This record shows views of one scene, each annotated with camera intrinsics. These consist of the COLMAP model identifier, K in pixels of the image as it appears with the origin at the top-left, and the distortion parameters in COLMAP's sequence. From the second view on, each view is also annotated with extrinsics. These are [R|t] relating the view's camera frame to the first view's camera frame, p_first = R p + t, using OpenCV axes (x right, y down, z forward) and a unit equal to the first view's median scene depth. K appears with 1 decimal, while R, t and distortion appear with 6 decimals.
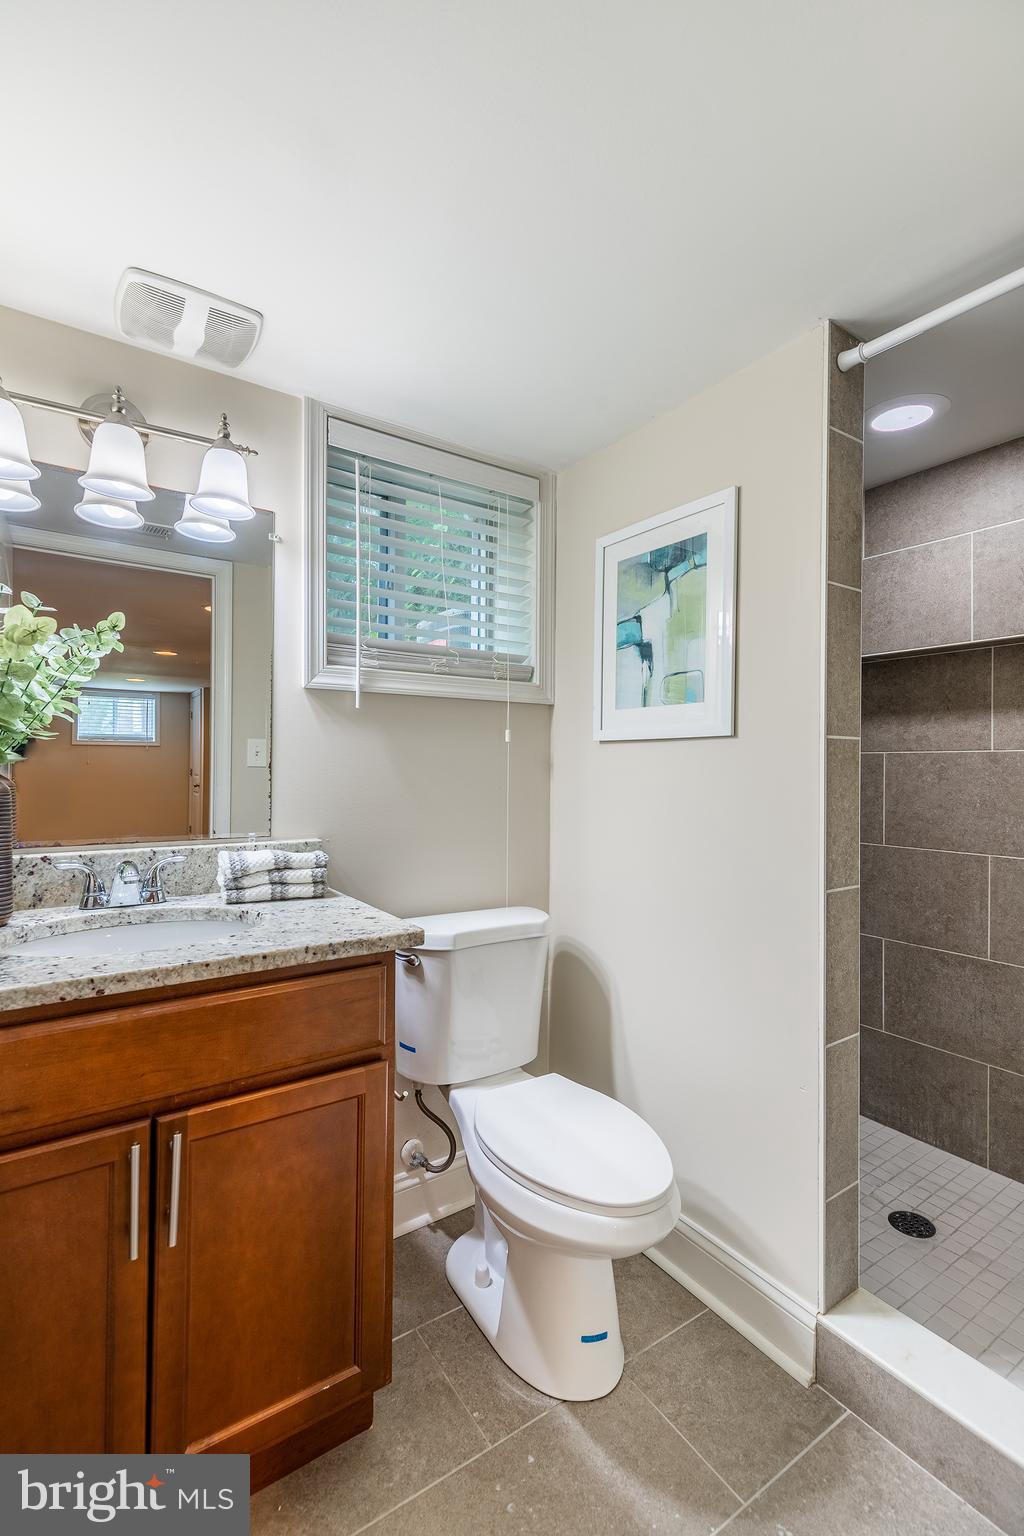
lens RADIAL K [[677.5, 0, 512.0], [0, 677.5, 768.0], [0, 0, 1]] dist [-0.002887, -0.000469]
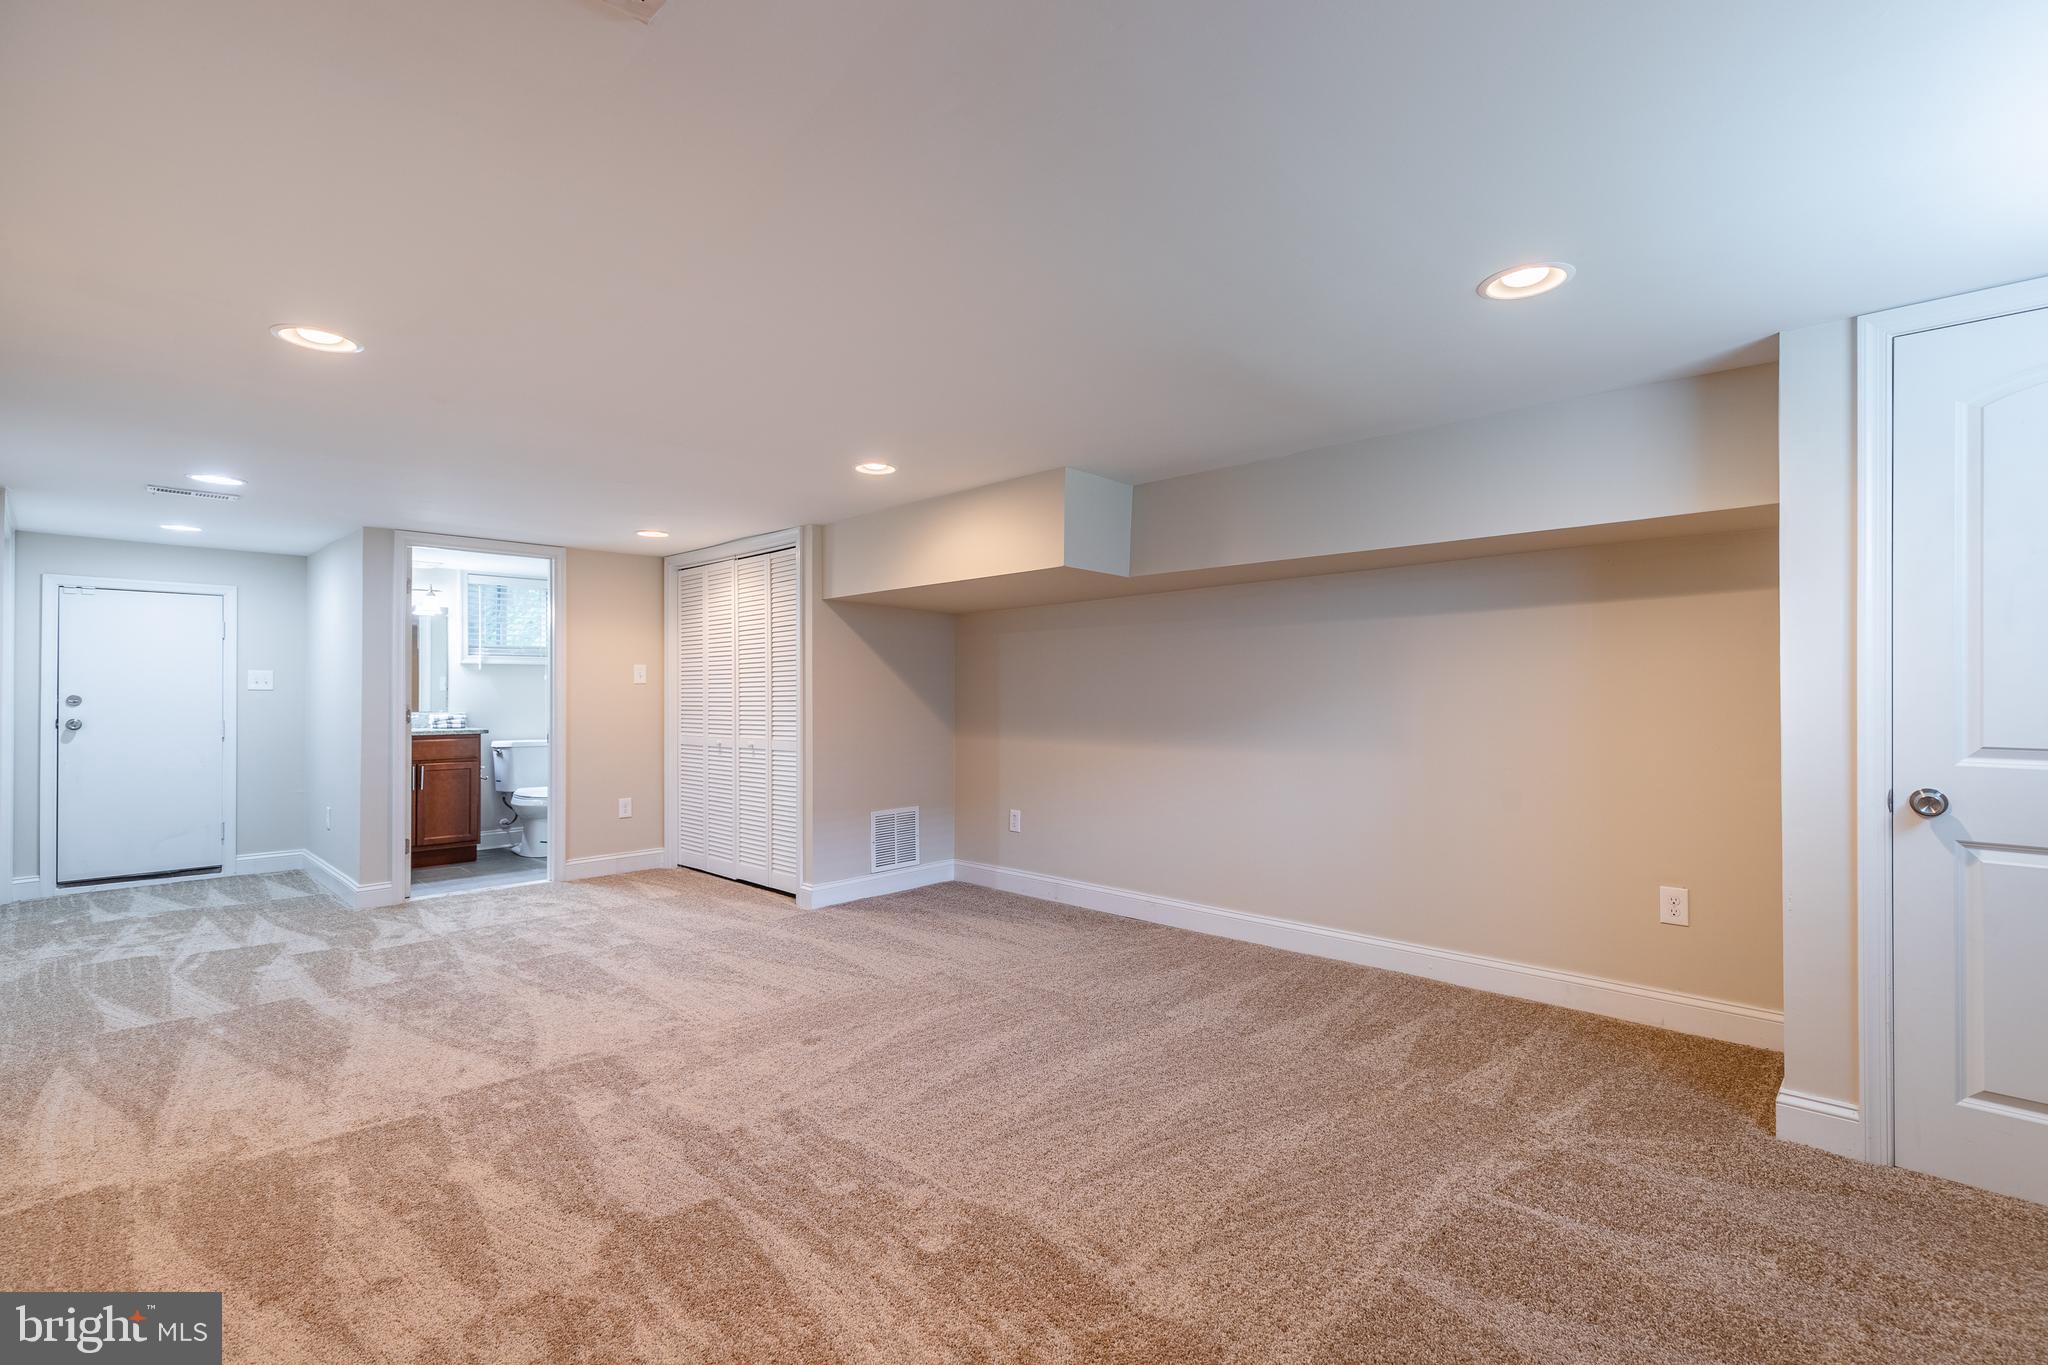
lens RADIAL K [[926.4, 0, 1033.2], [0, 926.4, 685.8], [0, 0, 1]] dist [0.010848, -0.001429]
pose [[0.977769, -0.005074, 0.209622, 1.339860], [0.006133, 0.999971, -0.004403, 0.017695], [-0.209593, 0.005591, 0.977773, -3.634399]]
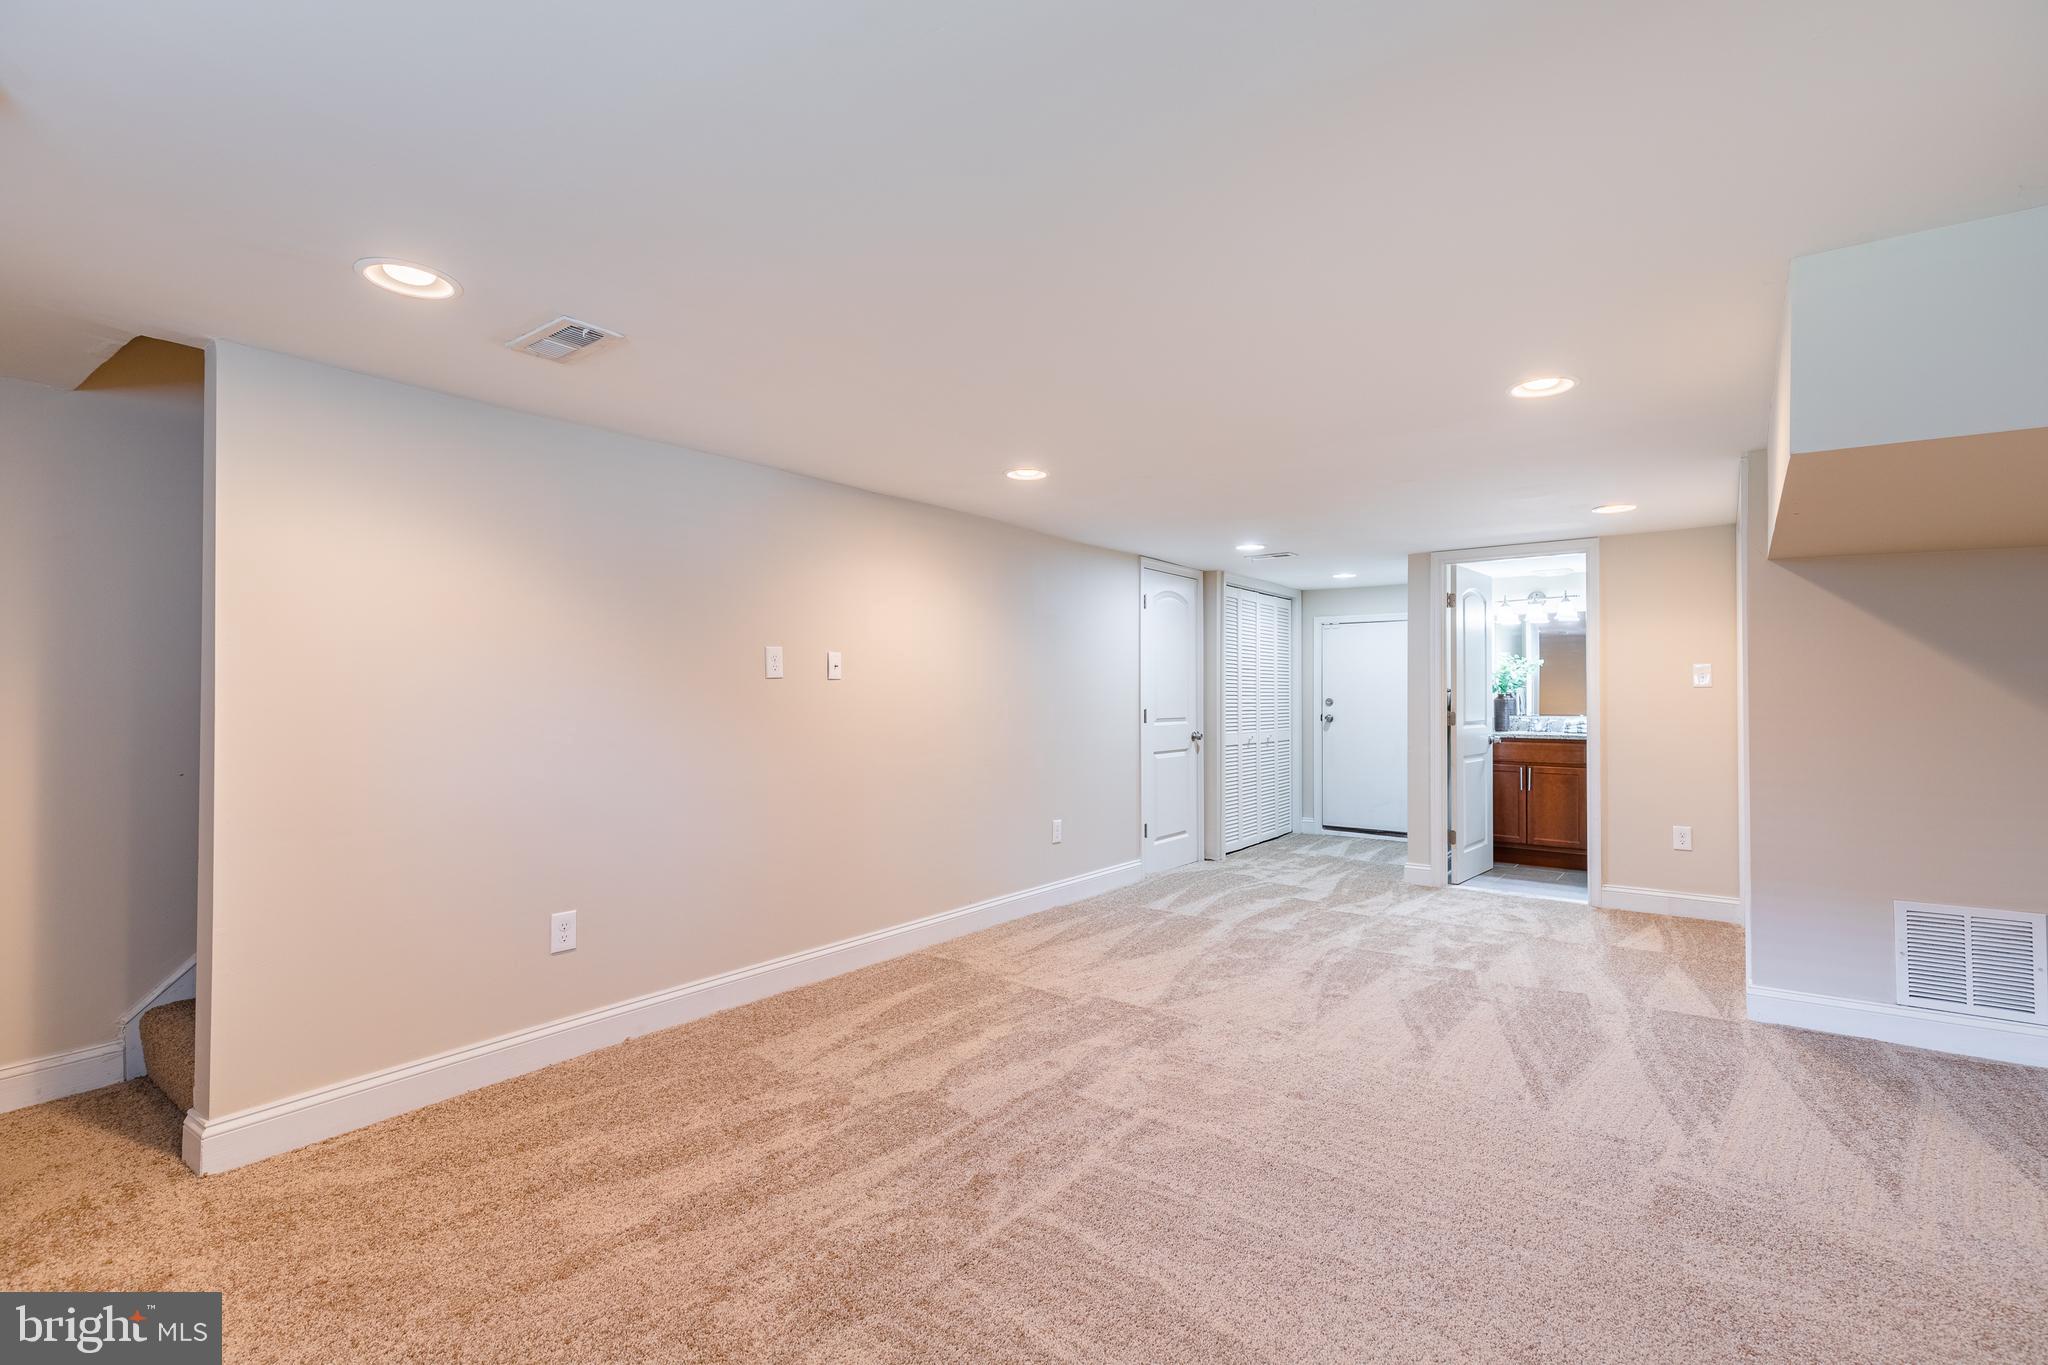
lens RADIAL K [[926.4, 0, 1033.2], [0, 926.4, 685.8], [0, 0, 1]] dist [0.010848, -0.001429]
pose [[0.327493, -0.014850, -0.944737, 2.725017], [0.002889, 0.999888, -0.014715, 0.016153], [0.944849, 0.002090, 0.327499, -2.683298]]
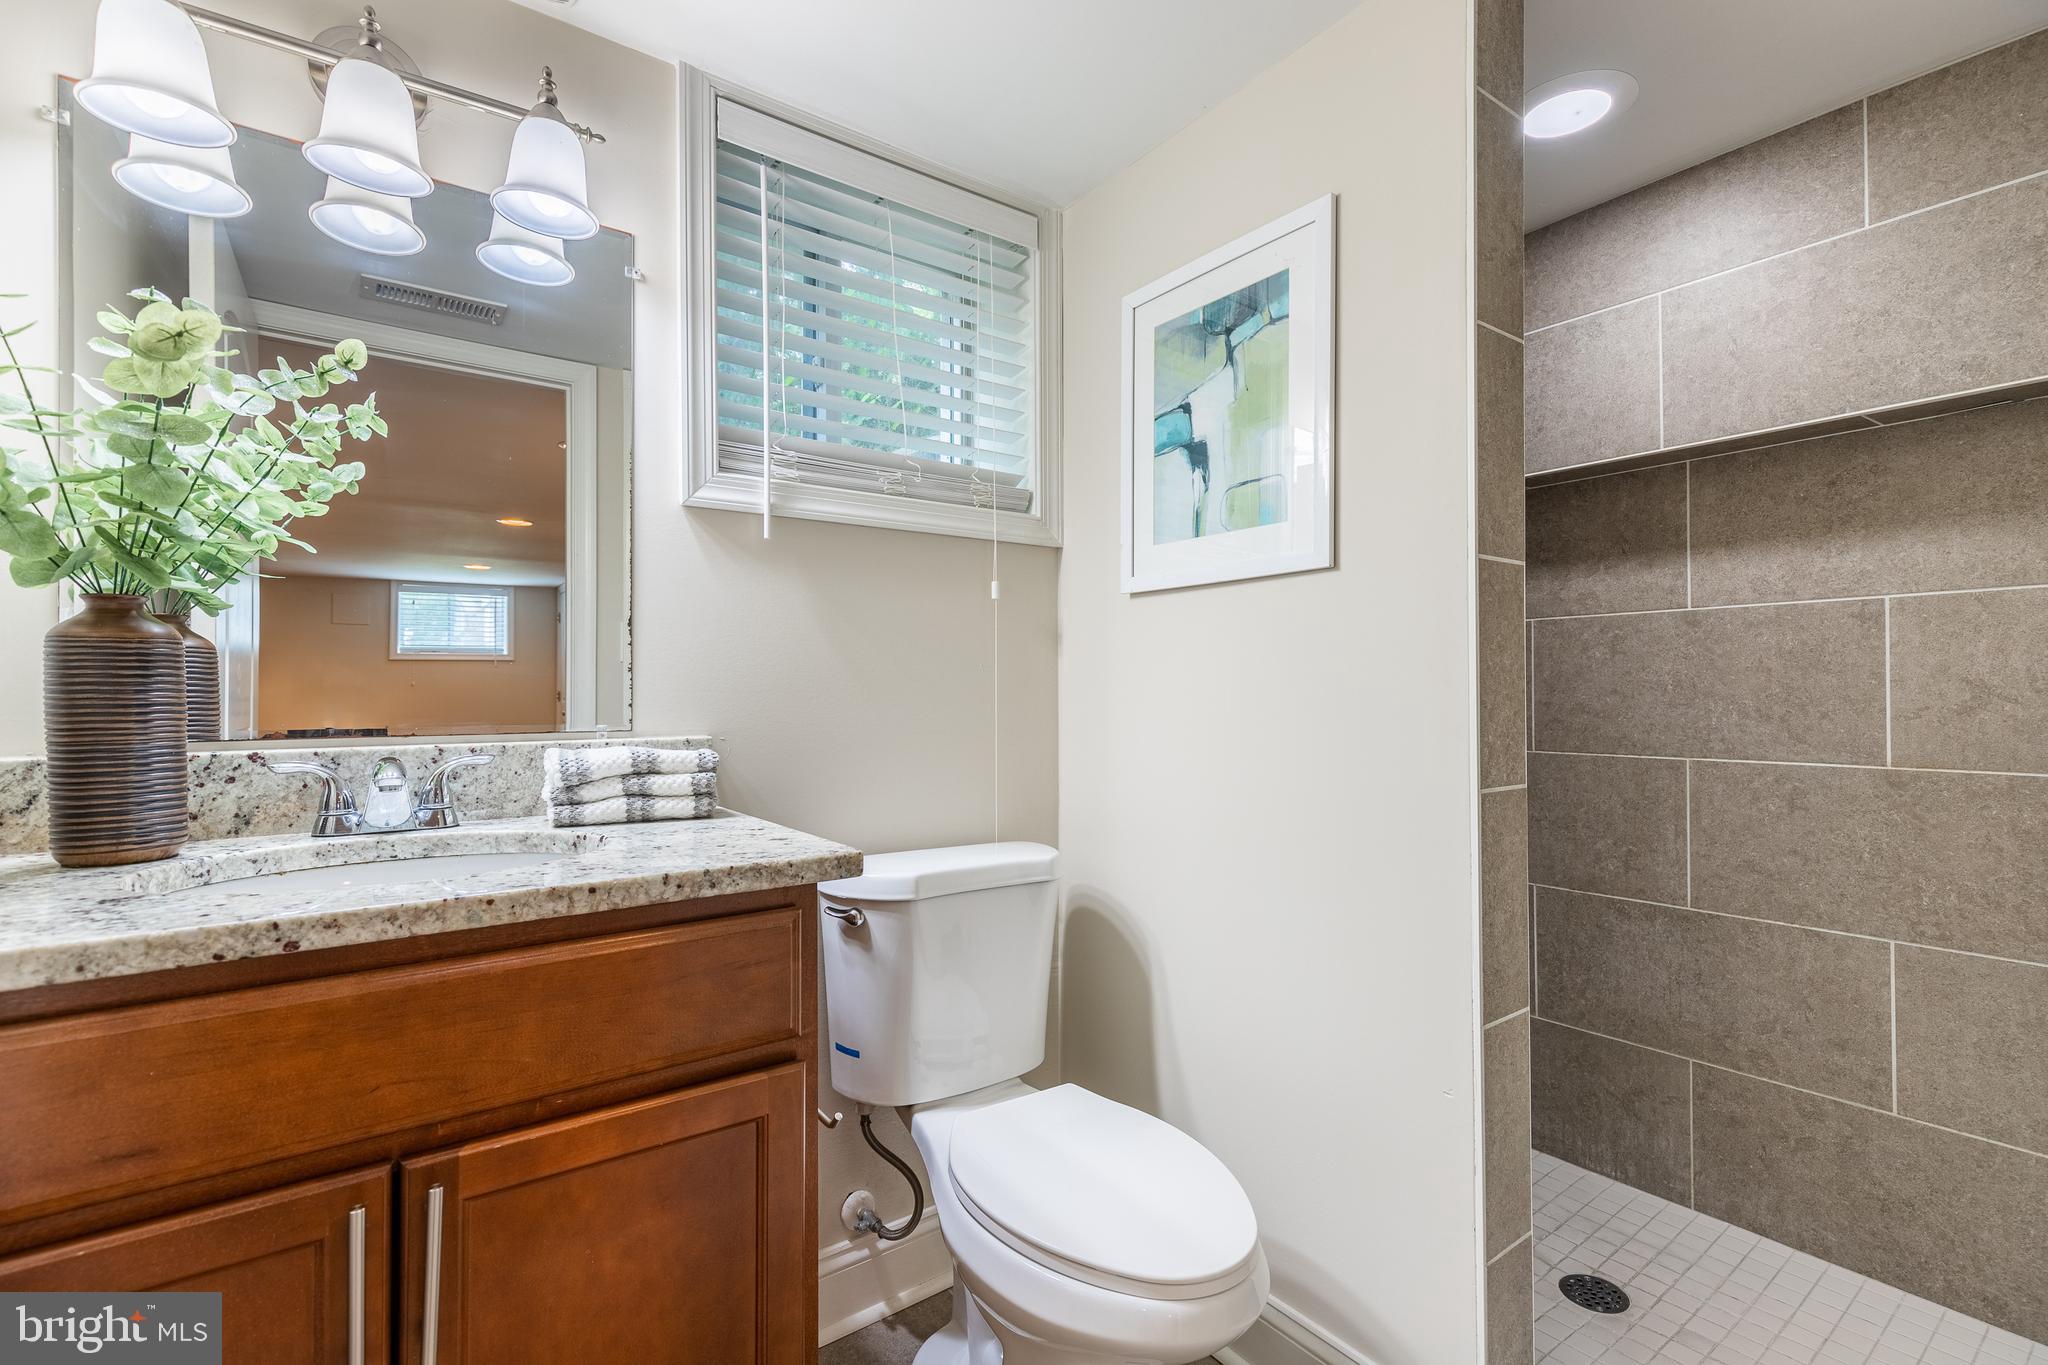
lens RADIAL K [[915.4, 0, 1037.4], [0, 915.4, 684.7], [0, 0, 1]] dist [-0.000744, 0.000051]
pose [[0.999259, -0.010404, 0.037044, 0.001432], [0.010548, 0.999937, -0.003708, 0.062514], [-0.037003, 0.004096, 0.999307, 0.102702]]
